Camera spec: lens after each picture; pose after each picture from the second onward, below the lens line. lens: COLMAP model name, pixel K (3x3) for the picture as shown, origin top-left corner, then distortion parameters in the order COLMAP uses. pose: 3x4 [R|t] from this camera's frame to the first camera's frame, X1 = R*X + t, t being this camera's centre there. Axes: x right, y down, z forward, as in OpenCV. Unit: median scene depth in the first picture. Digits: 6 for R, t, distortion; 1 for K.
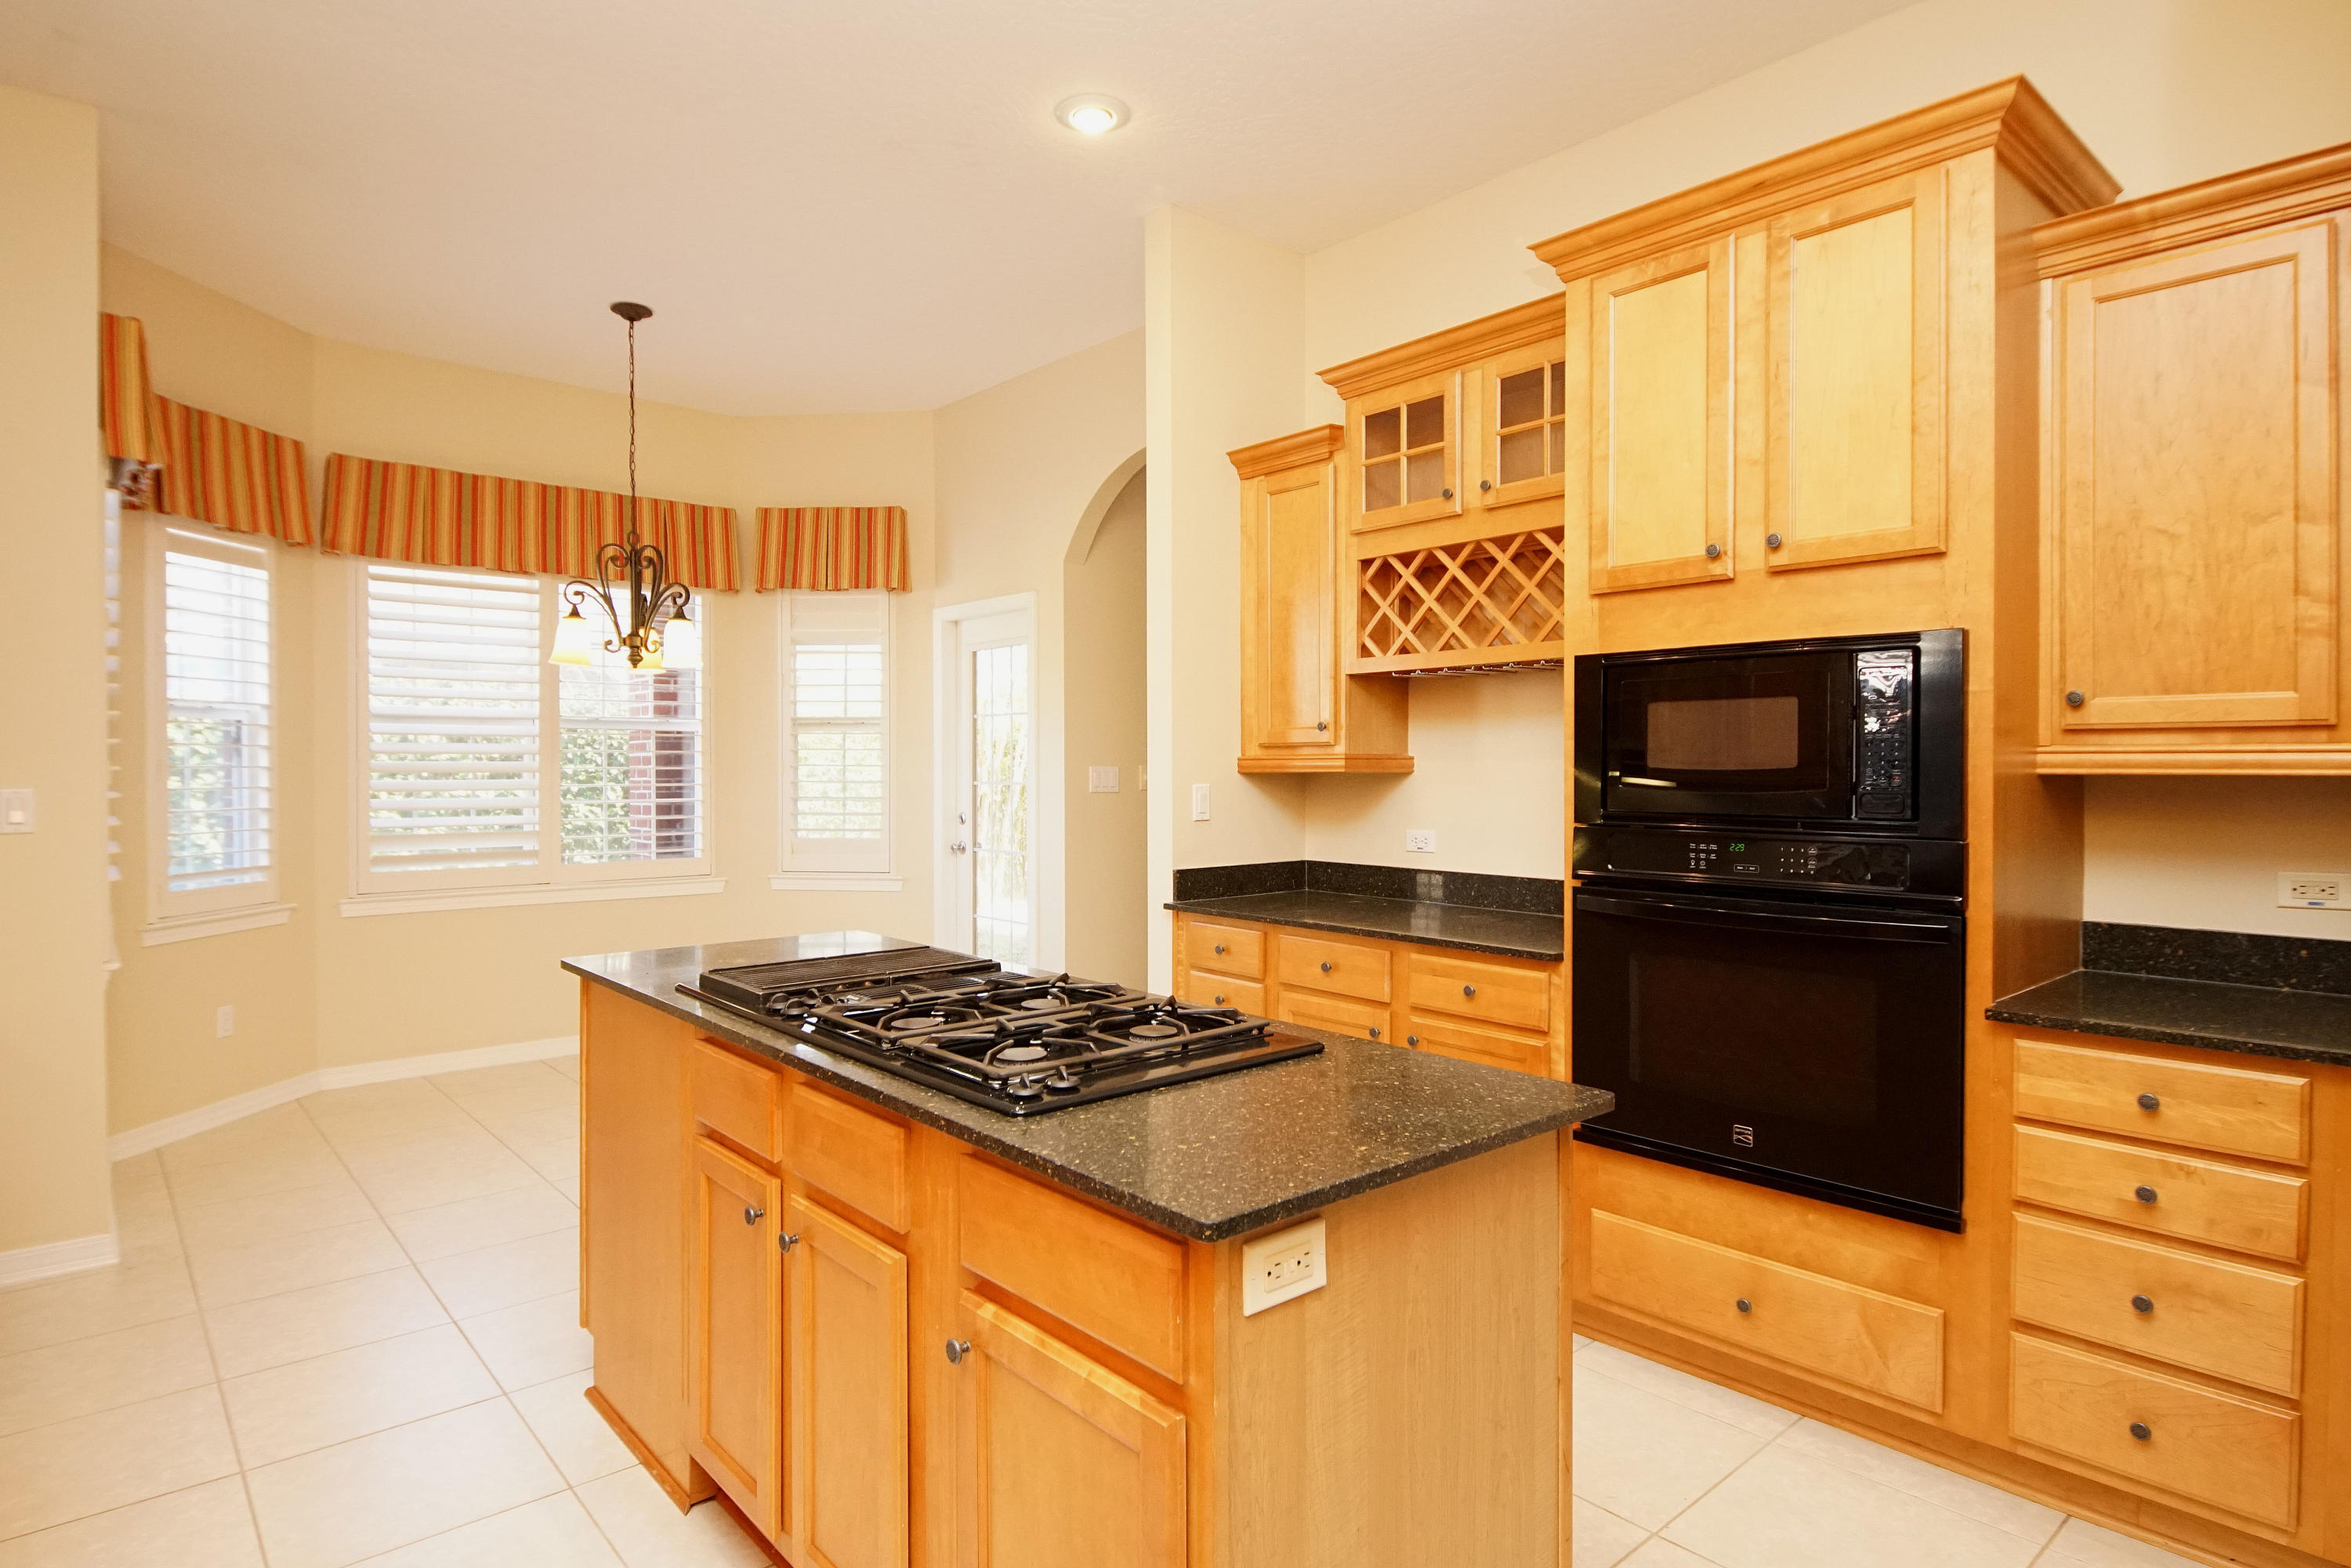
lens RADIAL K [[1260.0, 0, 1091.9], [0, 1260.0, 783.4], [0, 0, 1]] dist [0.021992, 0.000050]
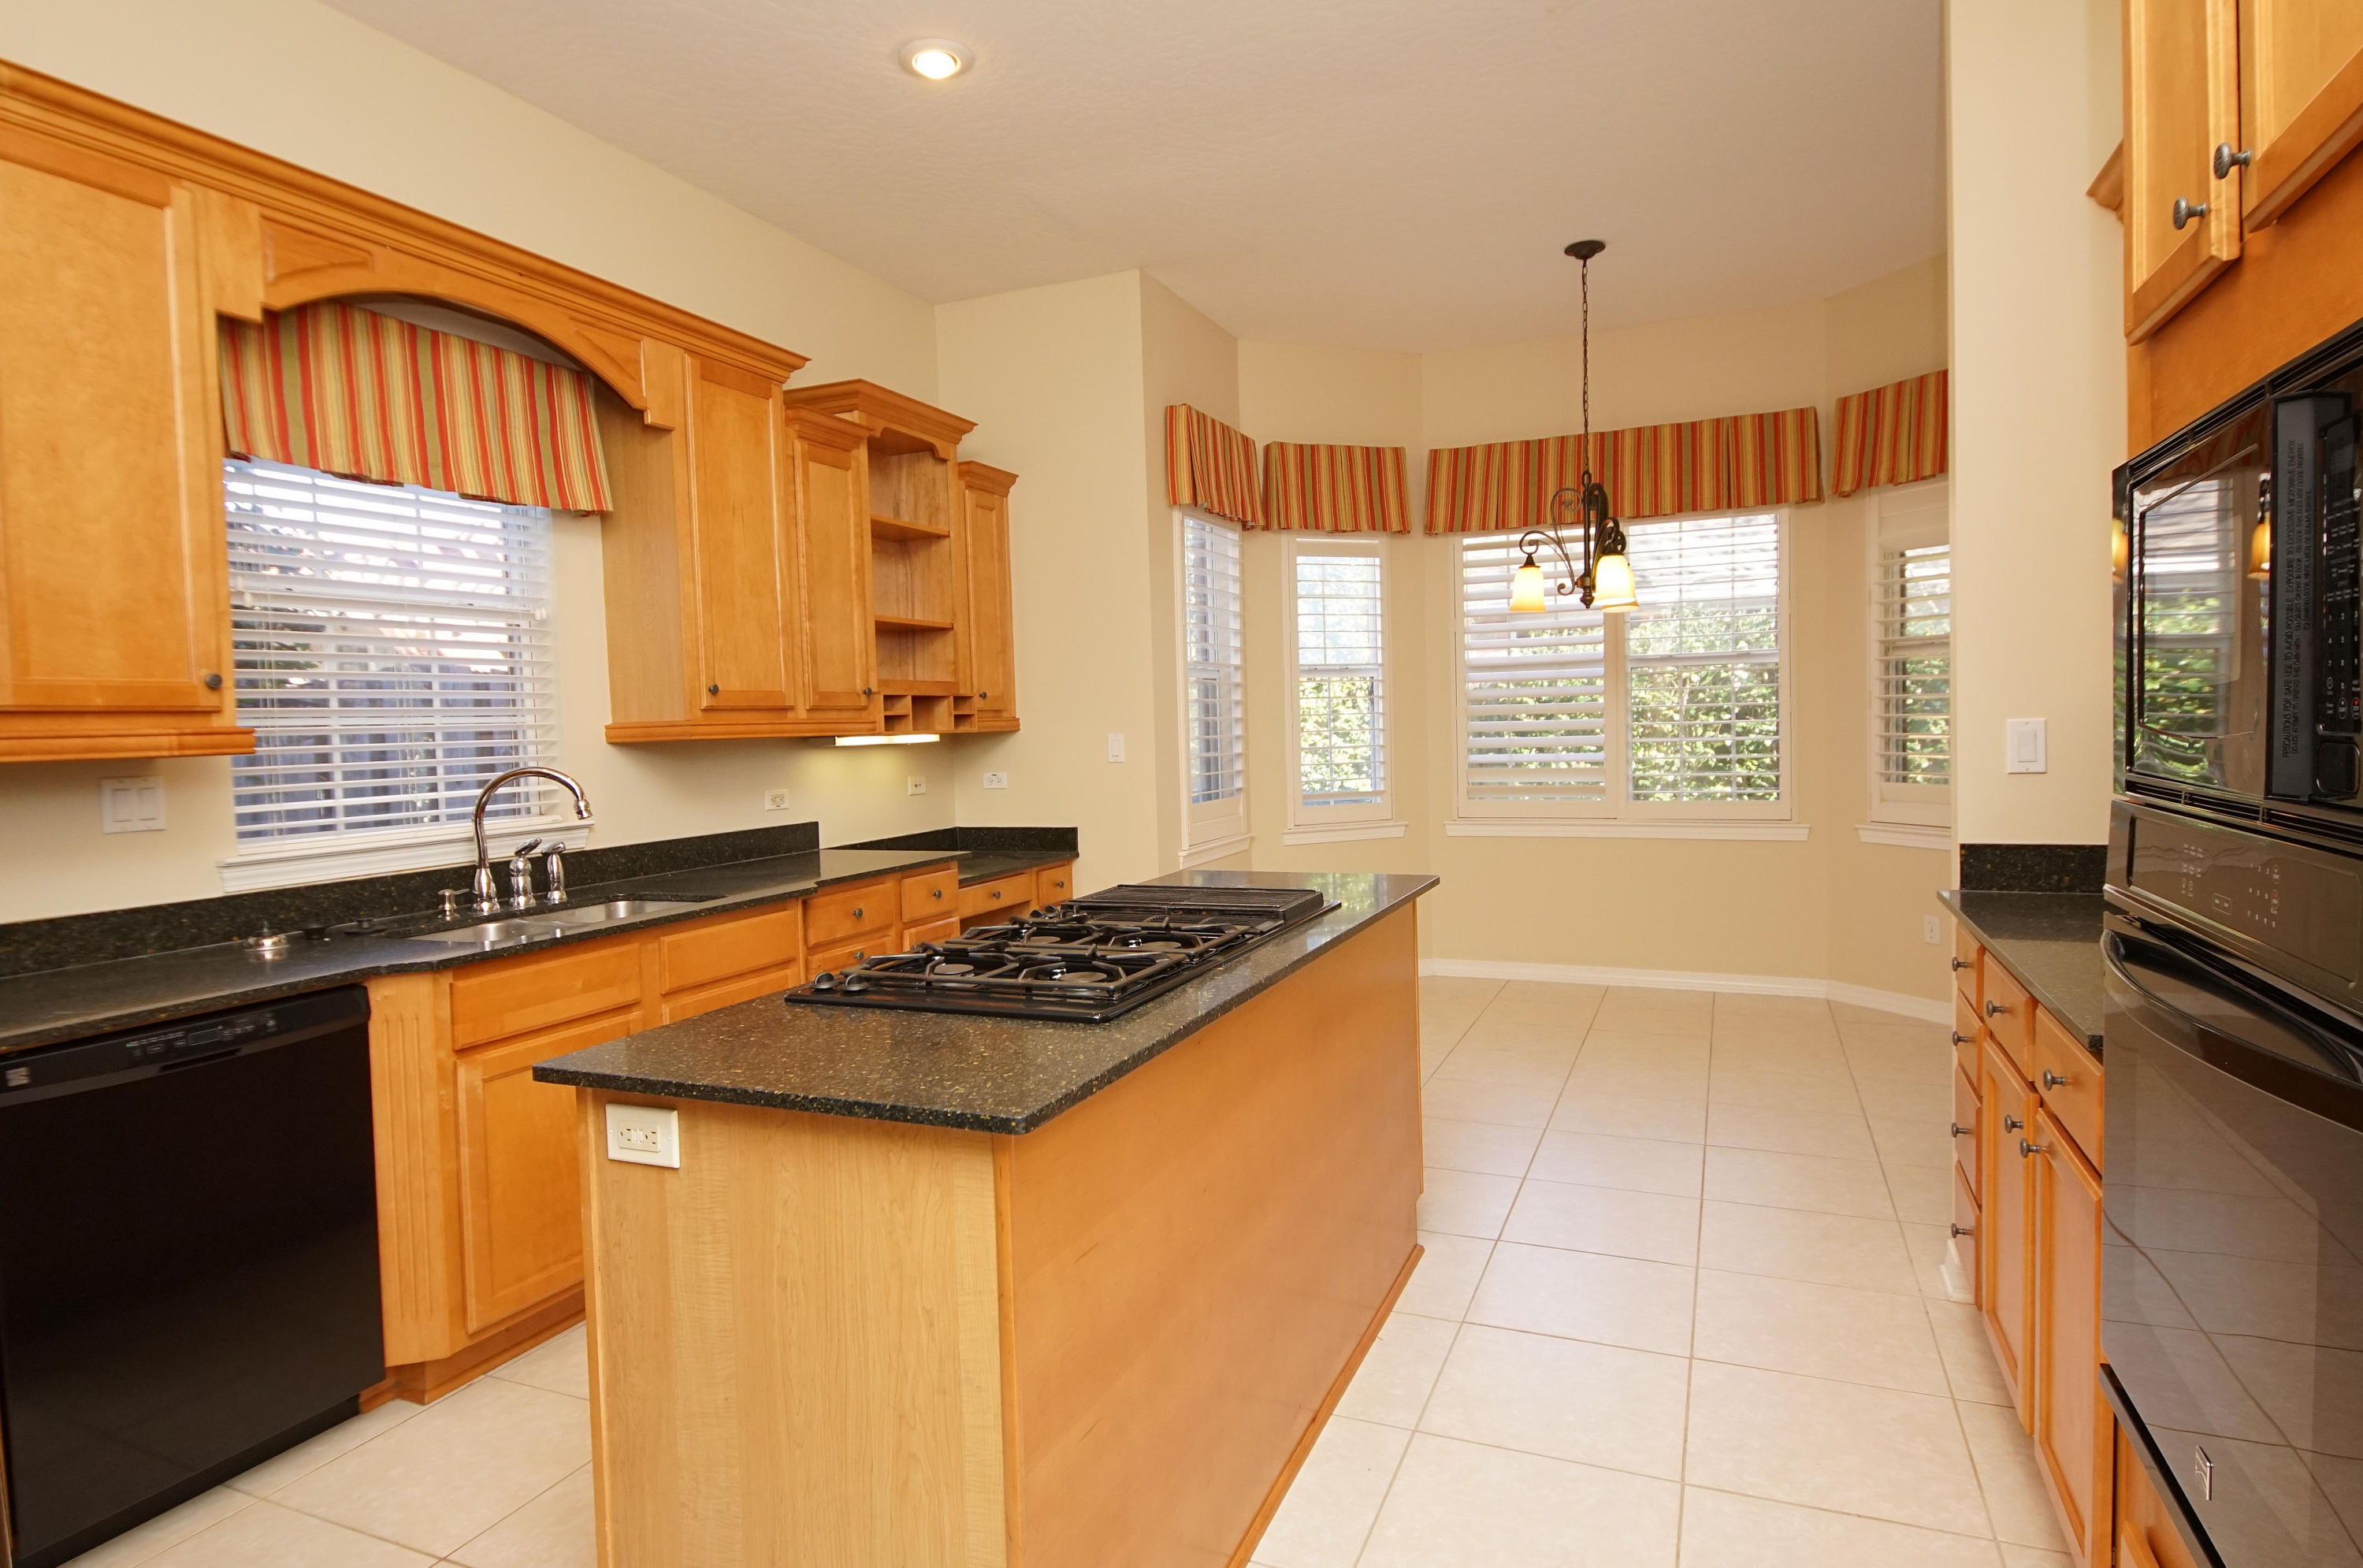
lens RADIAL K [[1268.9, 0, 1181.5], [0, 1268.9, 777.3], [0, 0, 1]] dist [0.039672, -0.034905]
pose [[0.458007, 0.028484, -0.888492, 0.418060], [0.014470, 0.999115, 0.039489, -0.001662], [0.888831, -0.030942, 0.457190, 0.256398]]
